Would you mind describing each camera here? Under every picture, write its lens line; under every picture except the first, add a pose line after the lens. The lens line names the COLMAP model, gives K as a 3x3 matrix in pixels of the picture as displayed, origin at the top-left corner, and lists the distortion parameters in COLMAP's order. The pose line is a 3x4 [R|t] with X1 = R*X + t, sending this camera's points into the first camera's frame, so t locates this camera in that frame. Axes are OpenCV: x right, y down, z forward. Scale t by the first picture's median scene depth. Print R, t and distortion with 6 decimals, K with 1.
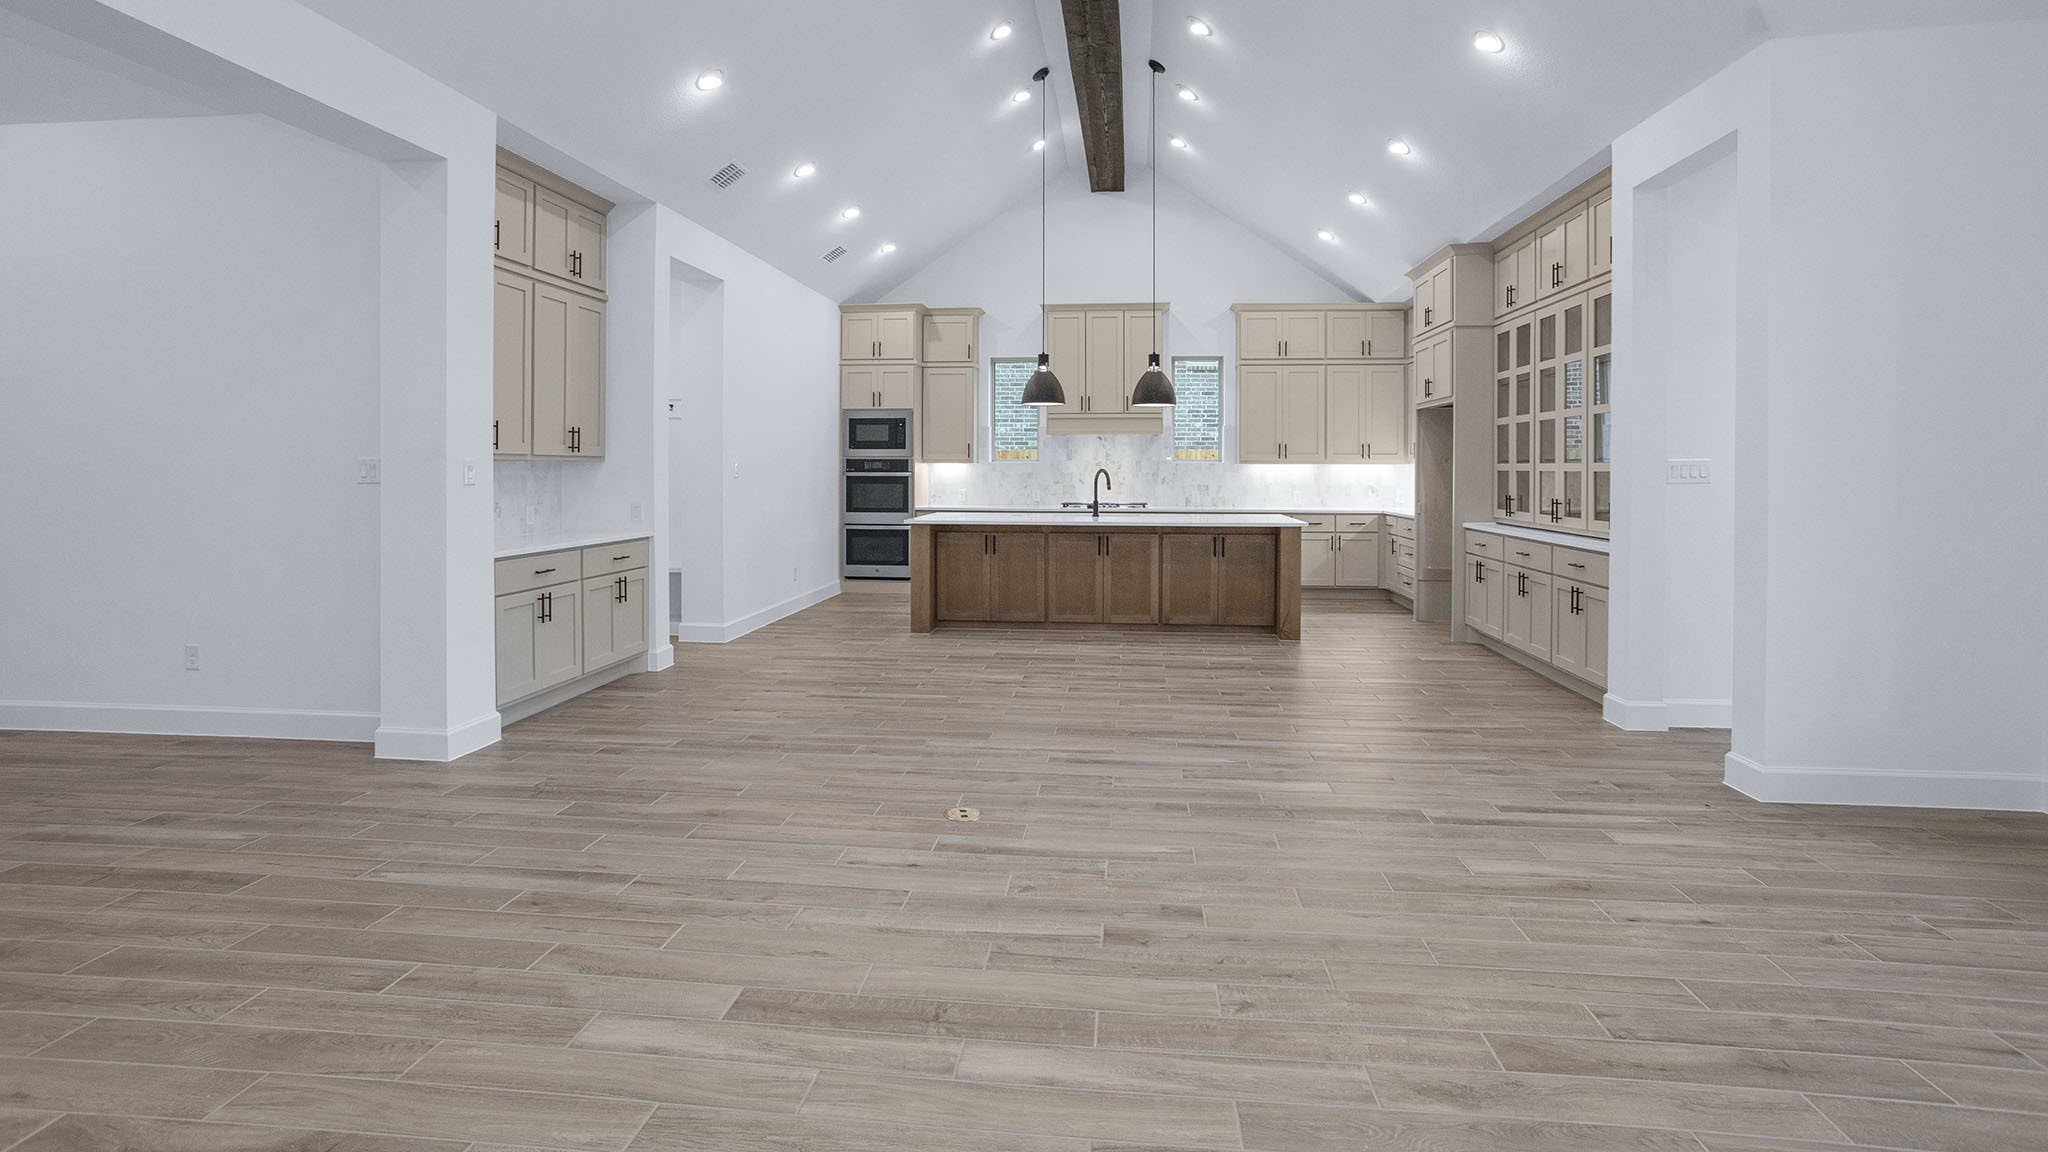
lens RADIAL K [[982.3, 0, 1014.7], [0, 982.3, 472.1], [0, 0, 1]] dist [-0.051064, 0.028701]
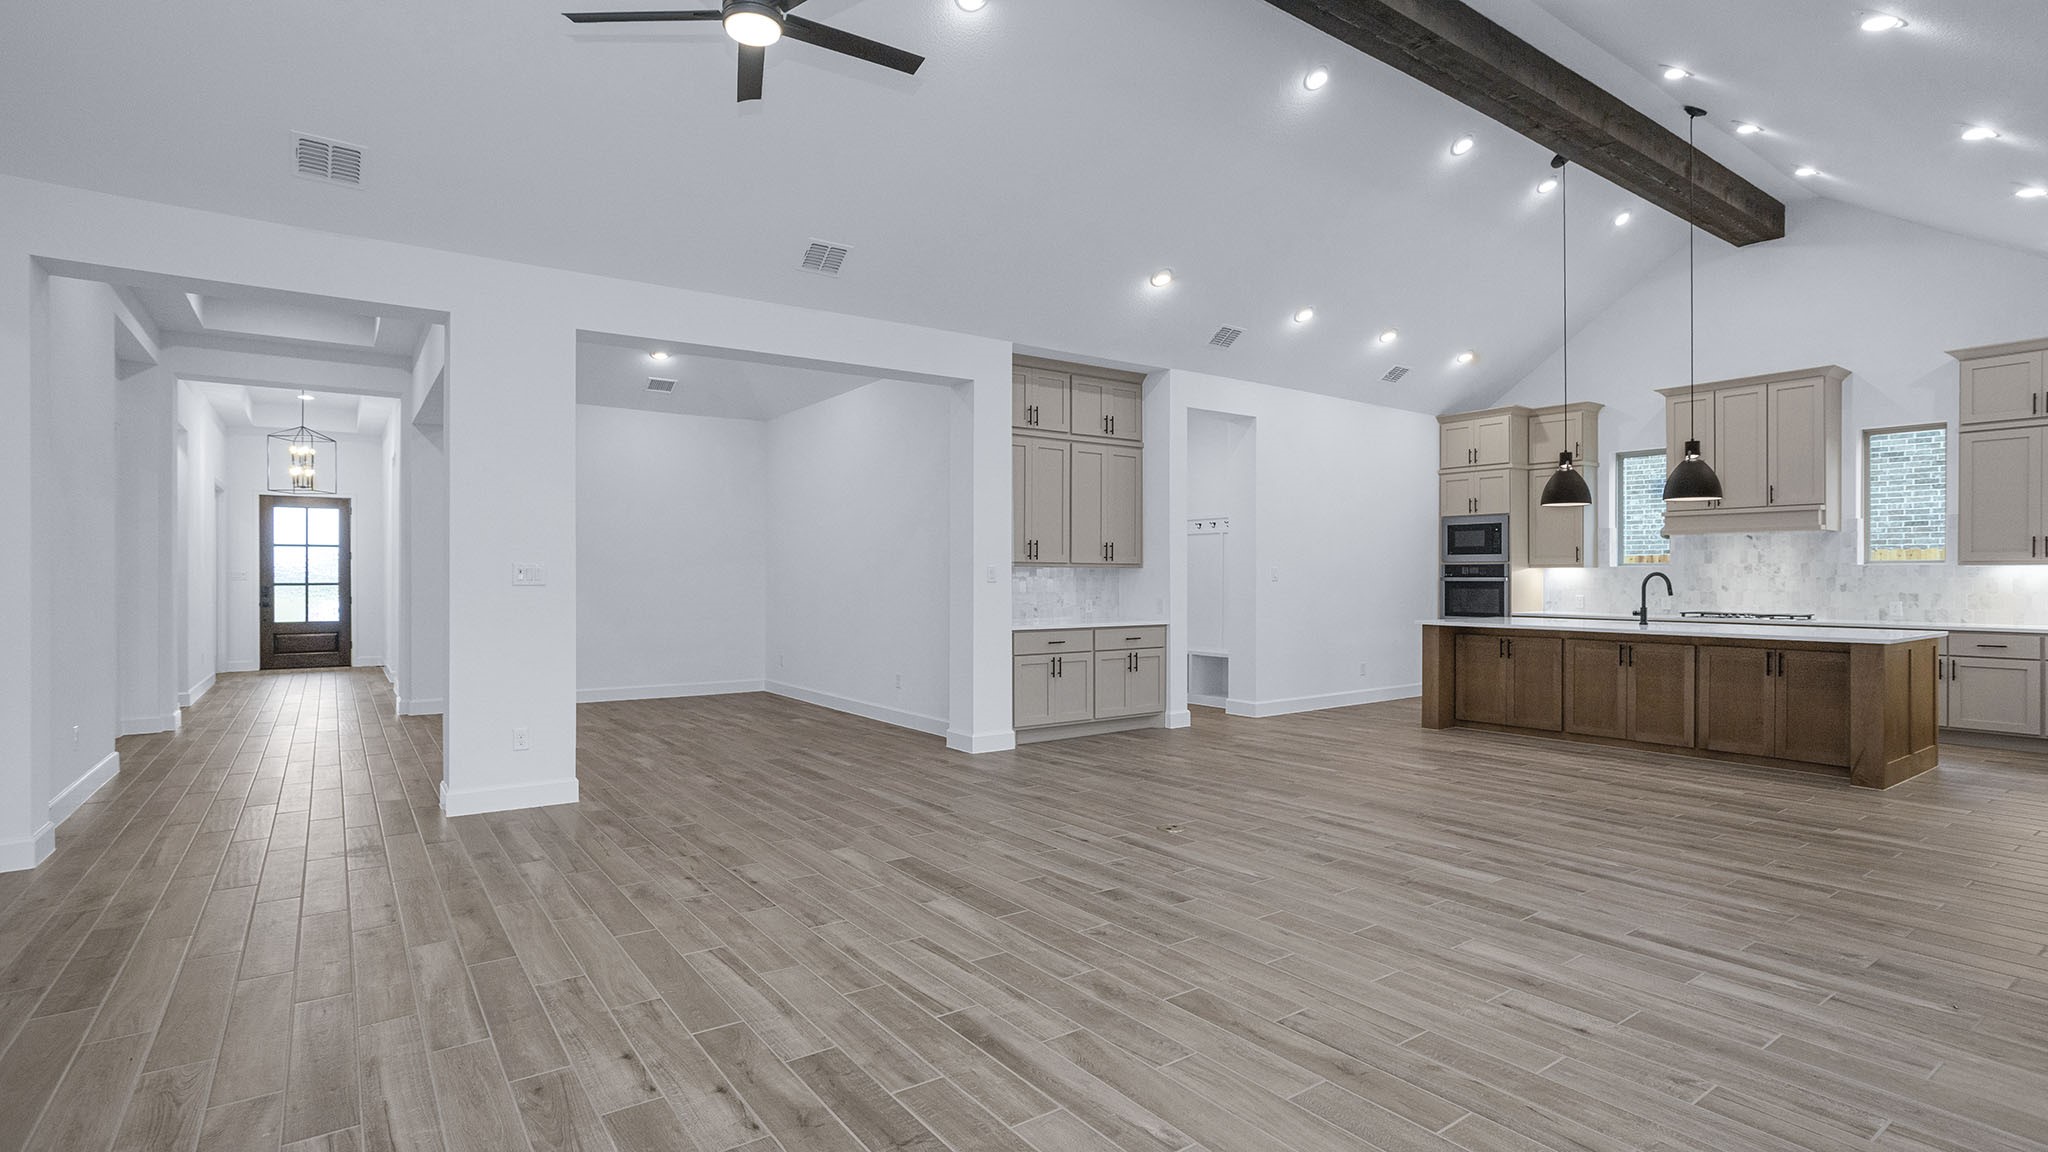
lens RADIAL K [[982.3, 0, 1023.4], [0, 982.3, 579.3], [0, 0, 1]] dist [-0.051064, 0.028701]
pose [[0.673756, -0.000701, -0.738953, 0.380519], [-0.001723, 0.999995, -0.002519, 0.007235], [0.738952, 0.002970, 0.673752, -0.023090]]
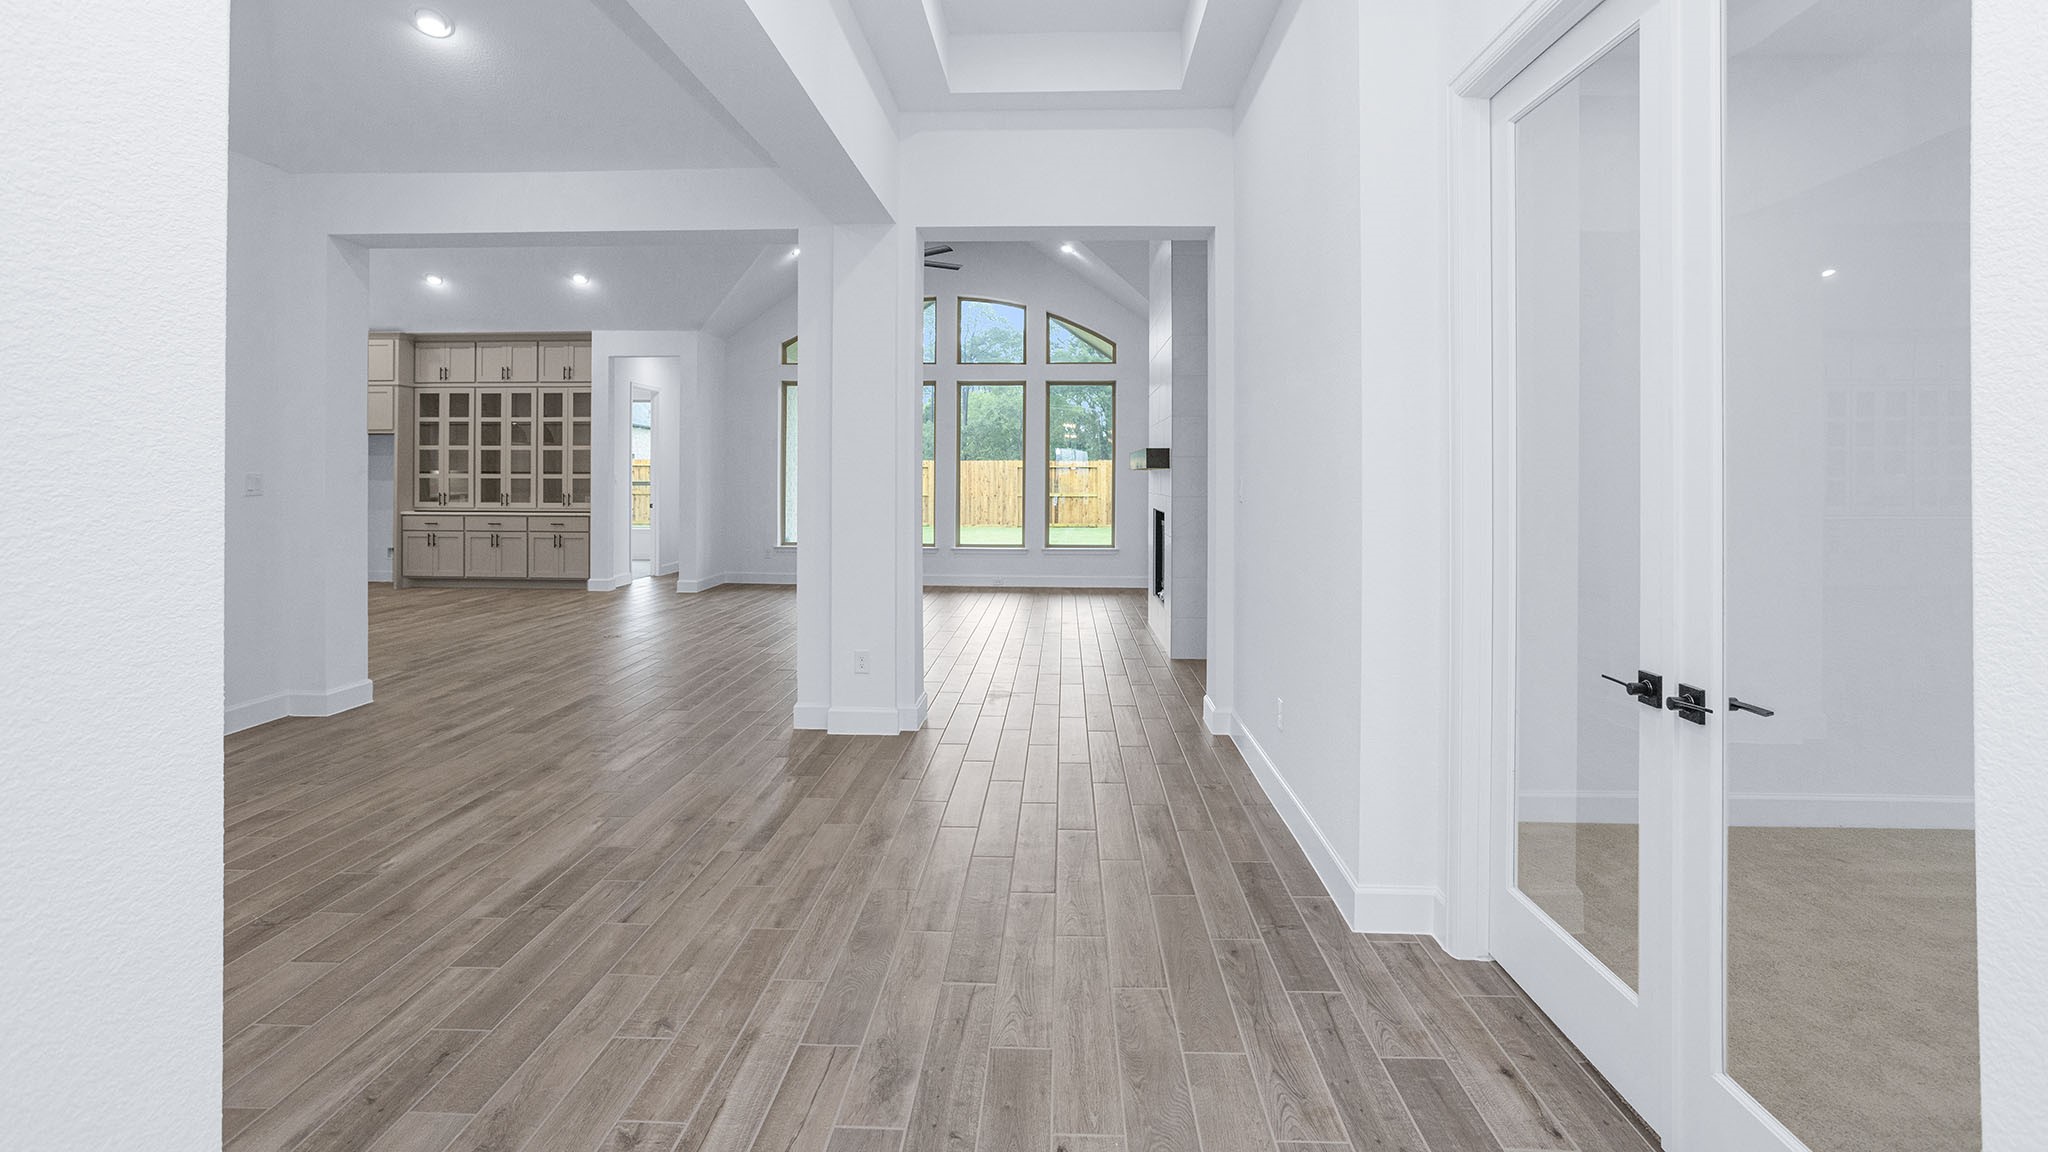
lens RADIAL K [[982.3, 0, 1016.3], [0, 982.3, 469.5], [0, 0, 1]] dist [-0.051064, 0.028701]
pose [[-0.065335, 0.003896, 0.997856, -1.090792], [0.001723, 0.999991, -0.003791, -0.007115], [-0.997862, 0.001472, -0.065341, 0.110809]]
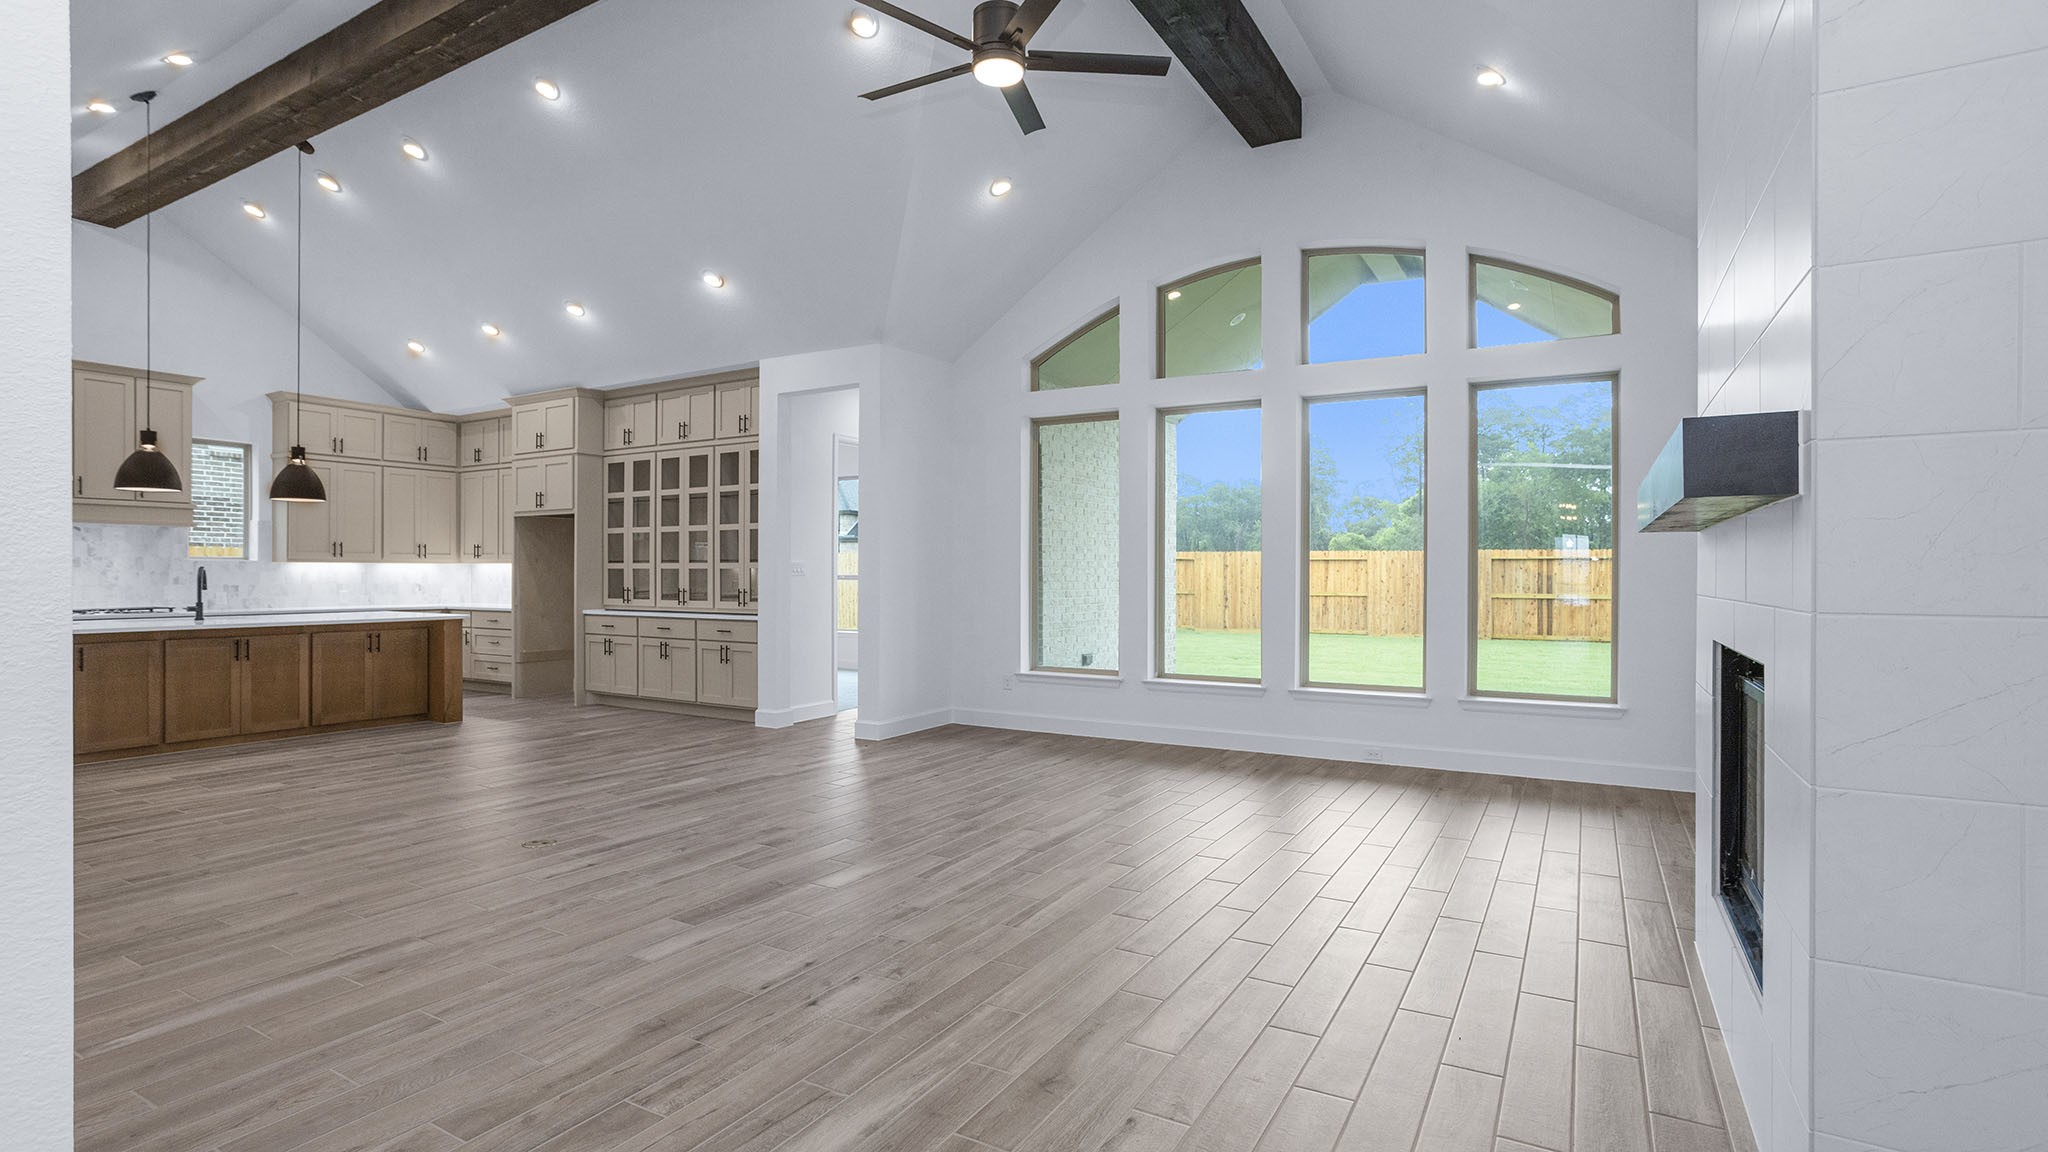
lens RADIAL K [[982.3, 0, 1016.8], [0, 982.3, 574.3], [0, 0, 1]] dist [-0.051064, 0.028701]
pose [[0.405197, -0.002096, 0.914227, -0.437814], [0.002412, 0.999996, 0.001224, 0.005256], [-0.914226, 0.001710, 0.405201, -0.021671]]
